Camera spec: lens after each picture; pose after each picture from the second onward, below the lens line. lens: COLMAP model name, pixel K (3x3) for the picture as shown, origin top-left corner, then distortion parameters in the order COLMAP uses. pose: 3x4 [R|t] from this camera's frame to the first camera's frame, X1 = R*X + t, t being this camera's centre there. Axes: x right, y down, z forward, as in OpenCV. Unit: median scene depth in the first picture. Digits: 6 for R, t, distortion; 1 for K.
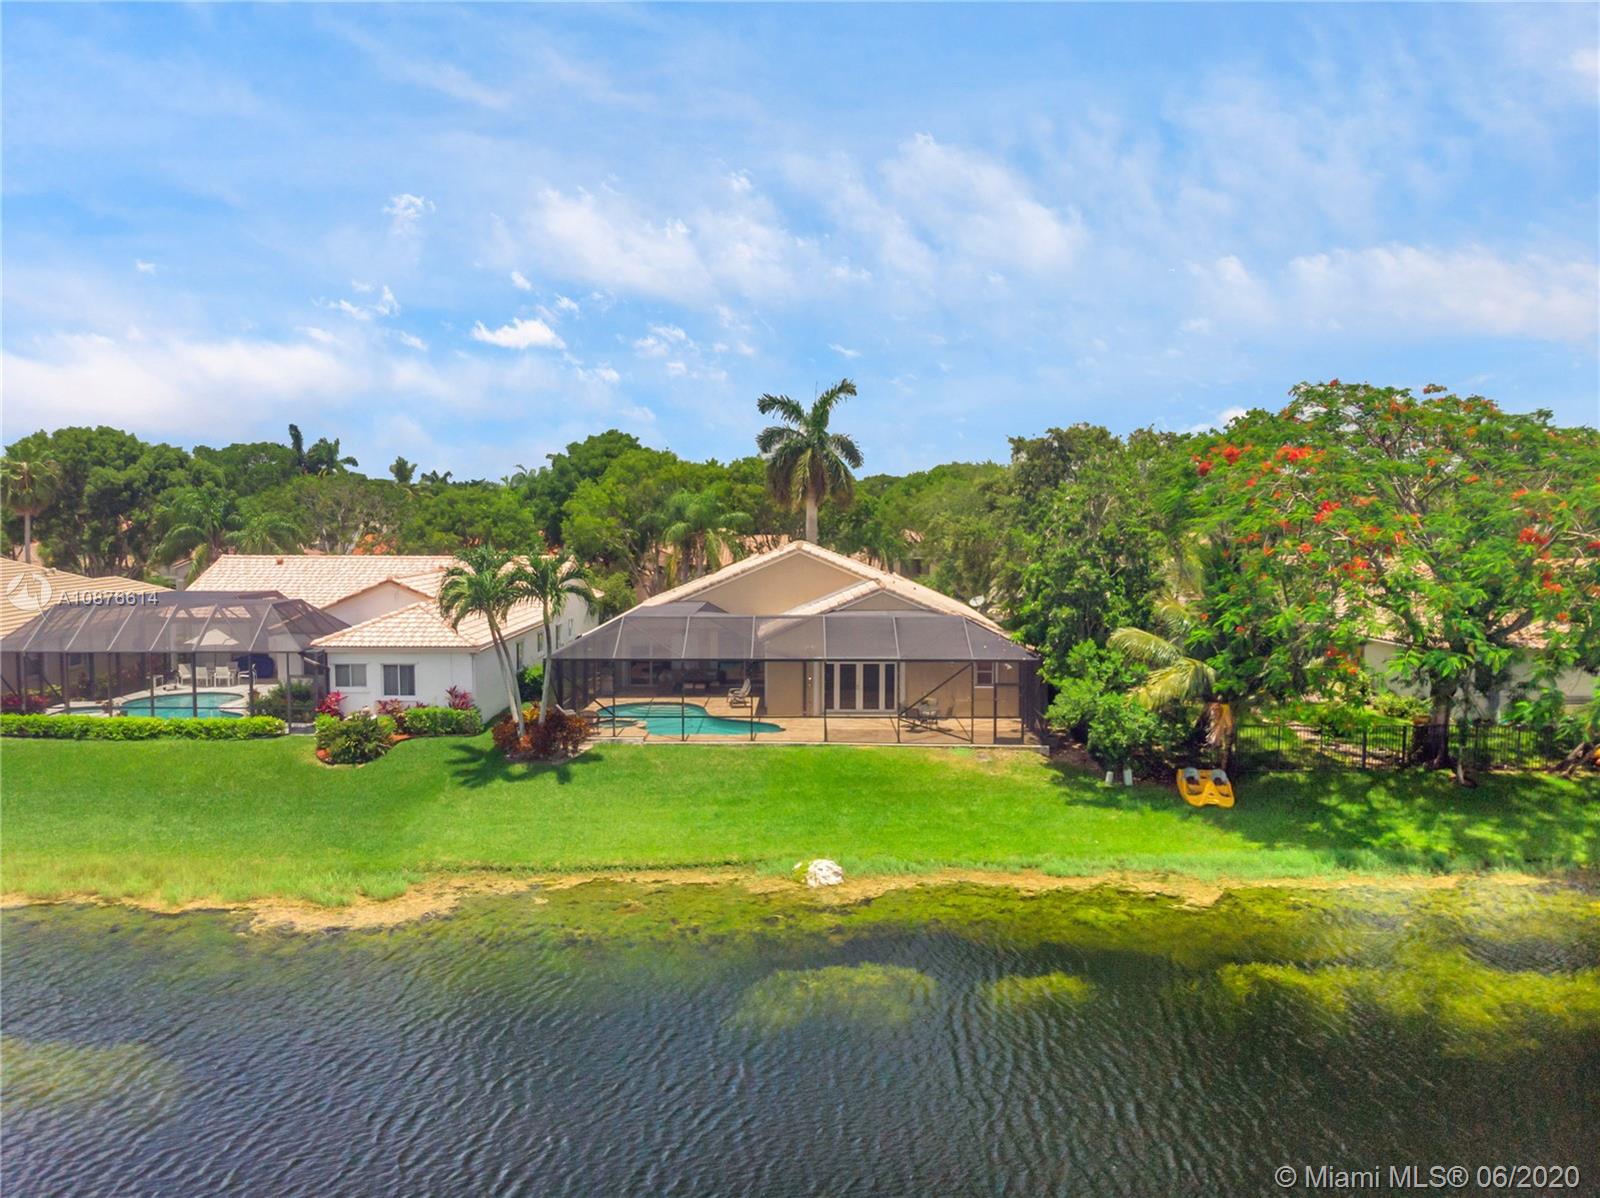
lens RADIAL K [[1115.5, 0, 800.0], [0, 1115.5, 599.0], [0, 0, 1]] dist [0.026899, -0.104597]
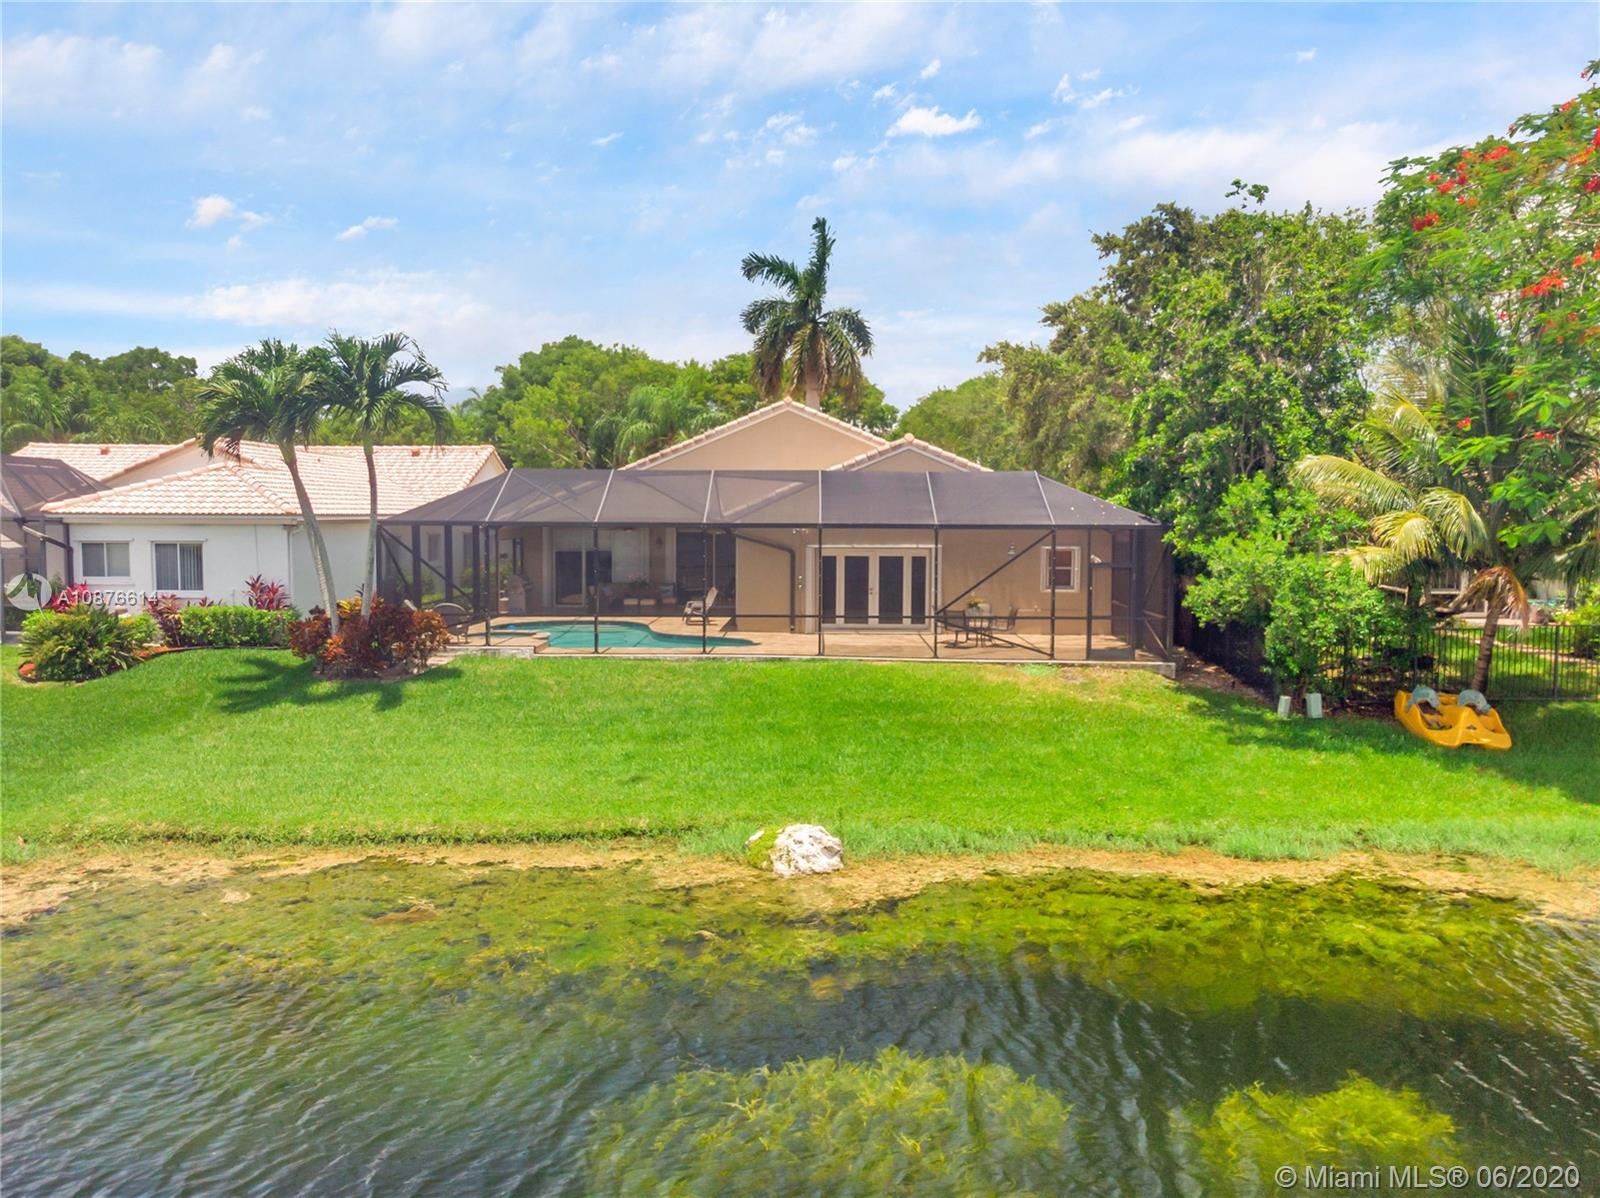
lens RADIAL K [[1150.2, 0, 809.0], [0, 1150.2, 602.4], [0, 0, 1]] dist [-0.038996, 0.059947]
pose [[0.999973, 0.007311, -0.000829, 0.018590], [-0.007308, 0.999968, 0.003145, 0.107108], [0.000852, -0.003139, 0.999995, 0.389388]]
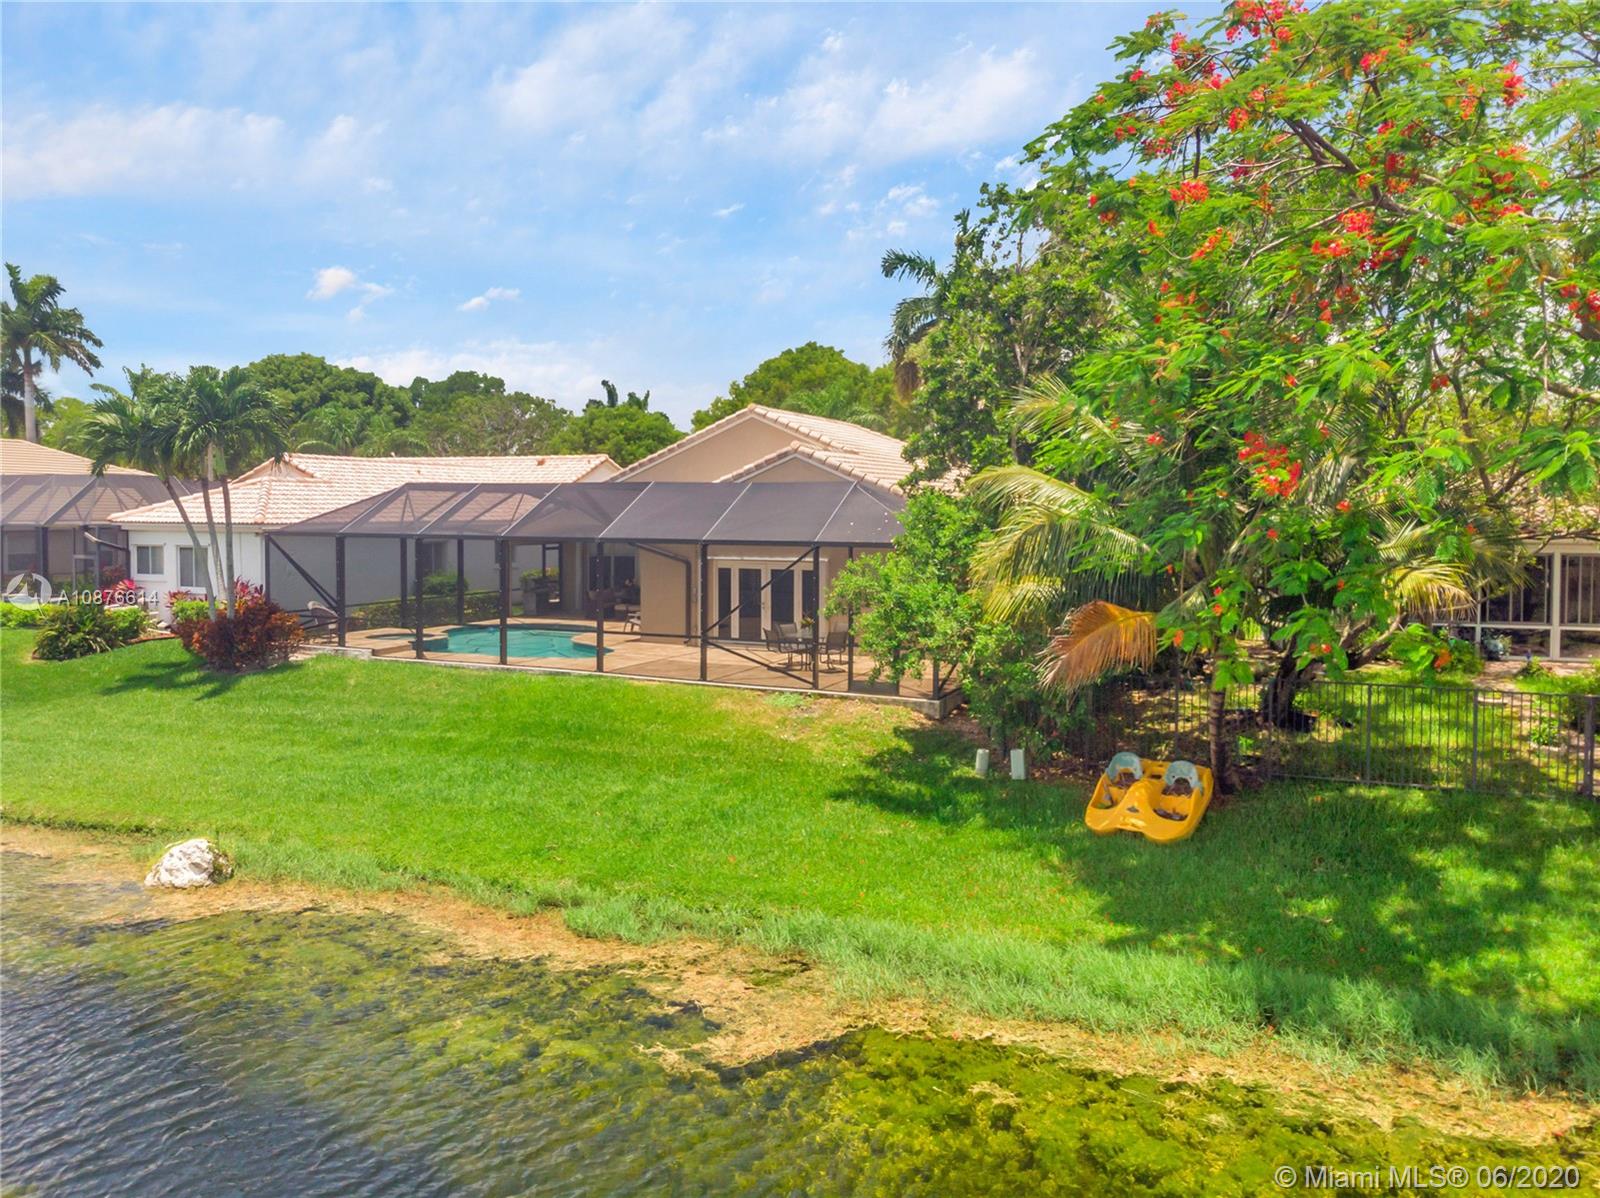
lens RADIAL K [[1150.2, 0, 809.0], [0, 1150.2, 602.4], [0, 0, 1]] dist [-0.038996, 0.059947]
pose [[0.928574, 0.038146, -0.369181, 0.408755], [-0.035257, 0.999272, 0.014572, 0.084784], [0.369468, -0.000516, 0.929243, 0.498552]]
